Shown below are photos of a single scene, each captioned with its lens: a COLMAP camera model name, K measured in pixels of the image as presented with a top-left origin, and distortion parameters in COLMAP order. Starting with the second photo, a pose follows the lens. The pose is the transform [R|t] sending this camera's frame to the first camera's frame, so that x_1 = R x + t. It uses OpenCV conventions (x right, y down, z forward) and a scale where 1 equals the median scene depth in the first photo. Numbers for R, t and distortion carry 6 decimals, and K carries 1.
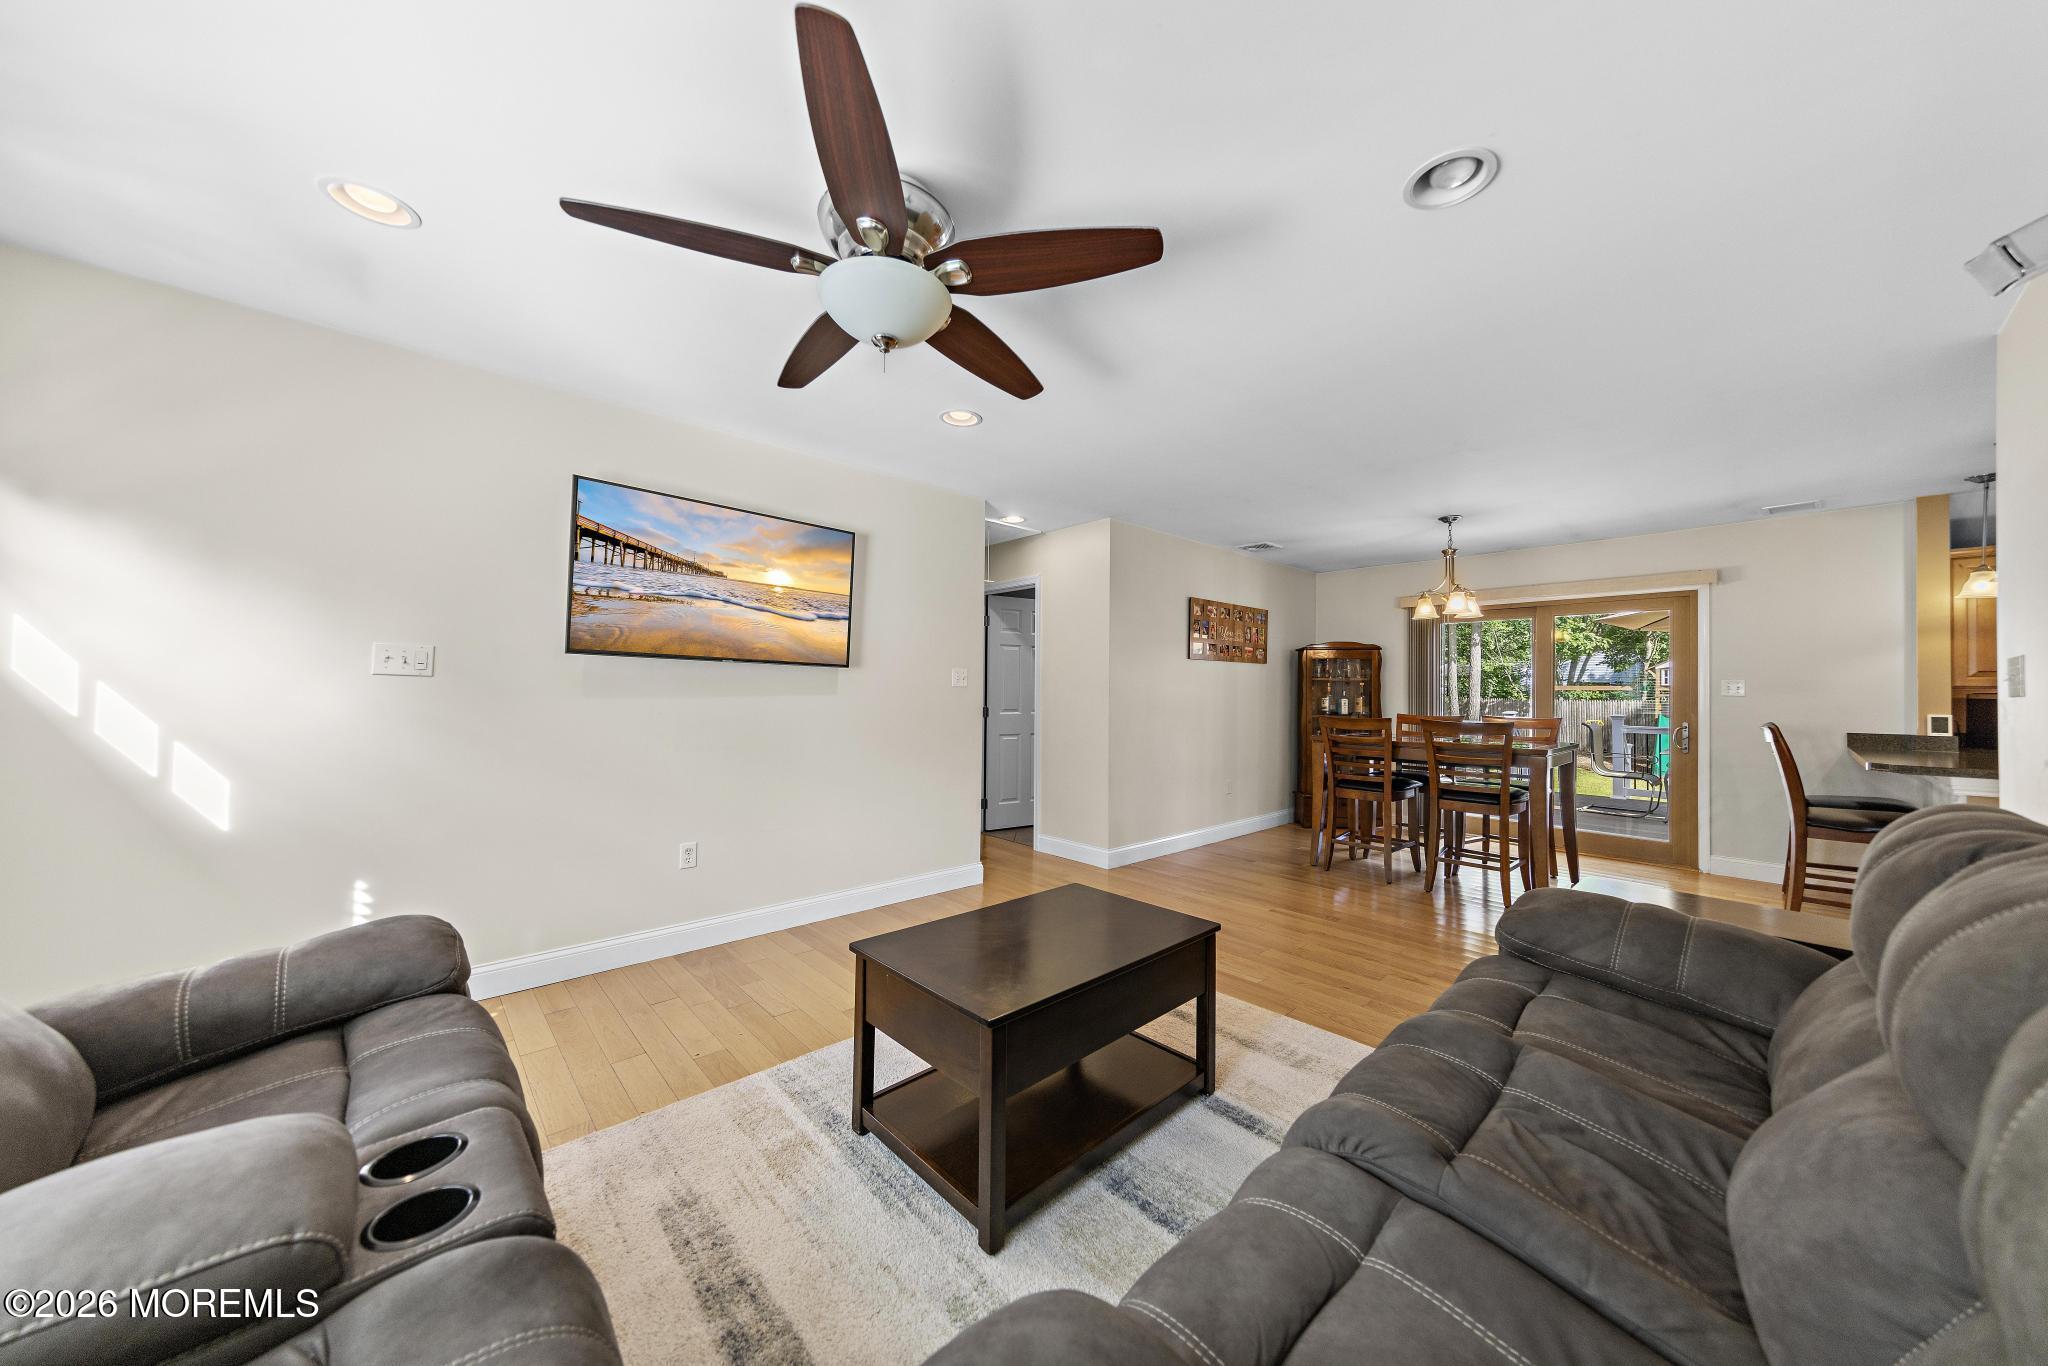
lens RADIAL K [[692.1, 0, 1012.2], [0, 692.1, 682.7], [0, 0, 1]] dist [0.002643, -0.000184]
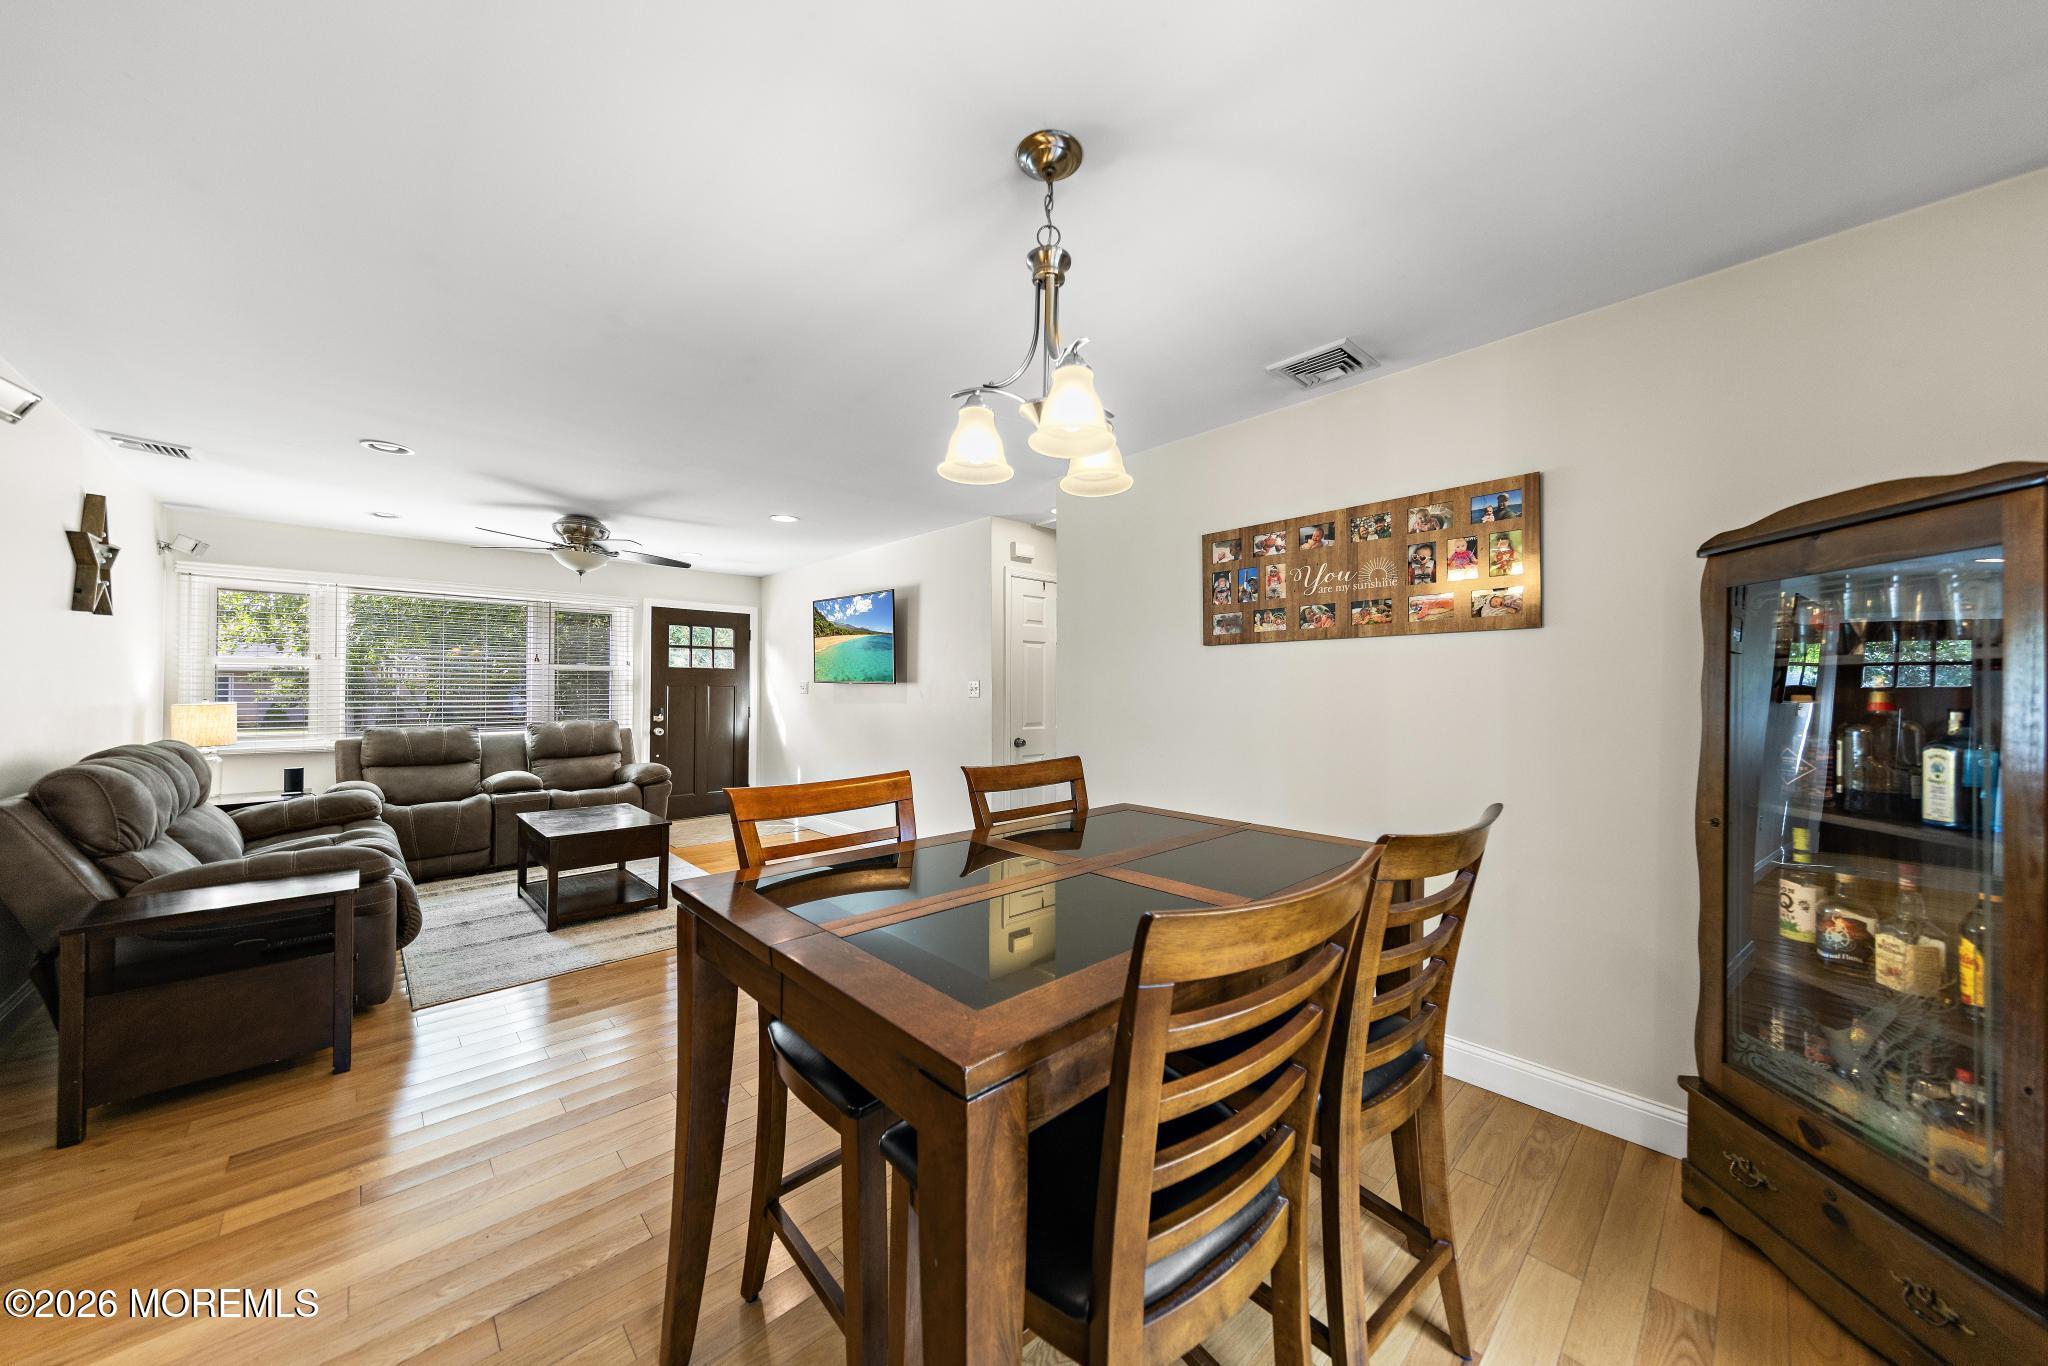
lens RADIAL K [[692.1, 0, 1038.6], [0, 692.1, 681.0], [0, 0, 1]] dist [0.002643, -0.000184]
pose [[0.029710, -0.023705, -0.999277, 0.787607], [0.010444, 0.999672, -0.023404, 0.005542], [0.999504, -0.009741, 0.029948, 0.825001]]
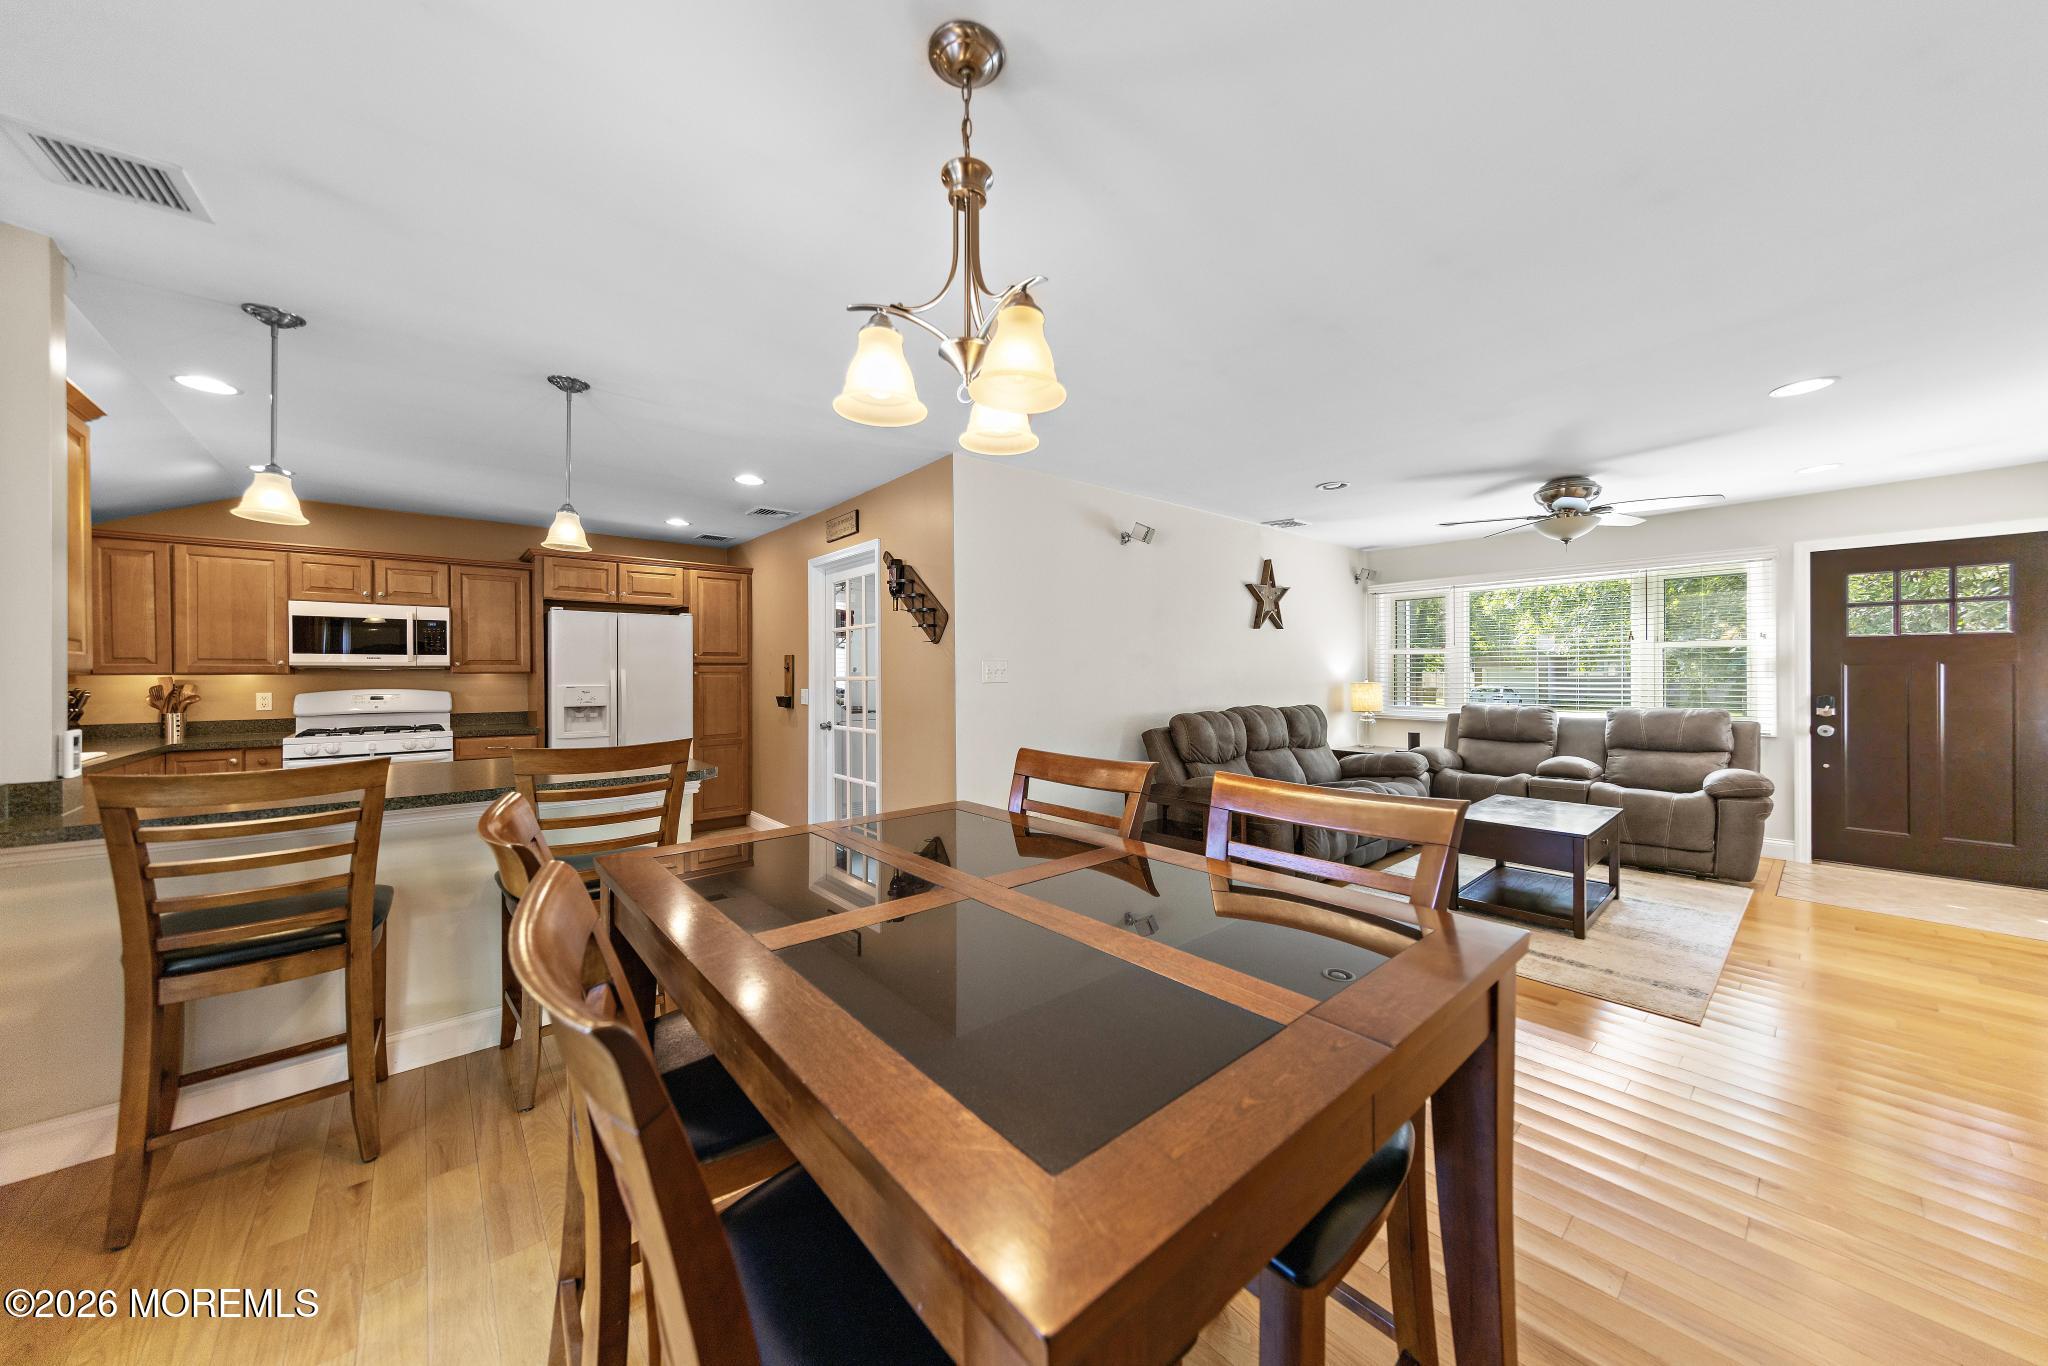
lens RADIAL K [[692.1, 0, 1023.1], [0, 692.1, 673.8], [0, 0, 1]] dist [0.002643, -0.000184]
pose [[-0.999326, -0.008099, 0.035796, 0.505660], [-0.008599, 0.999867, -0.013825, 0.009149], [-0.035680, -0.014124, -0.999263, 1.062013]]
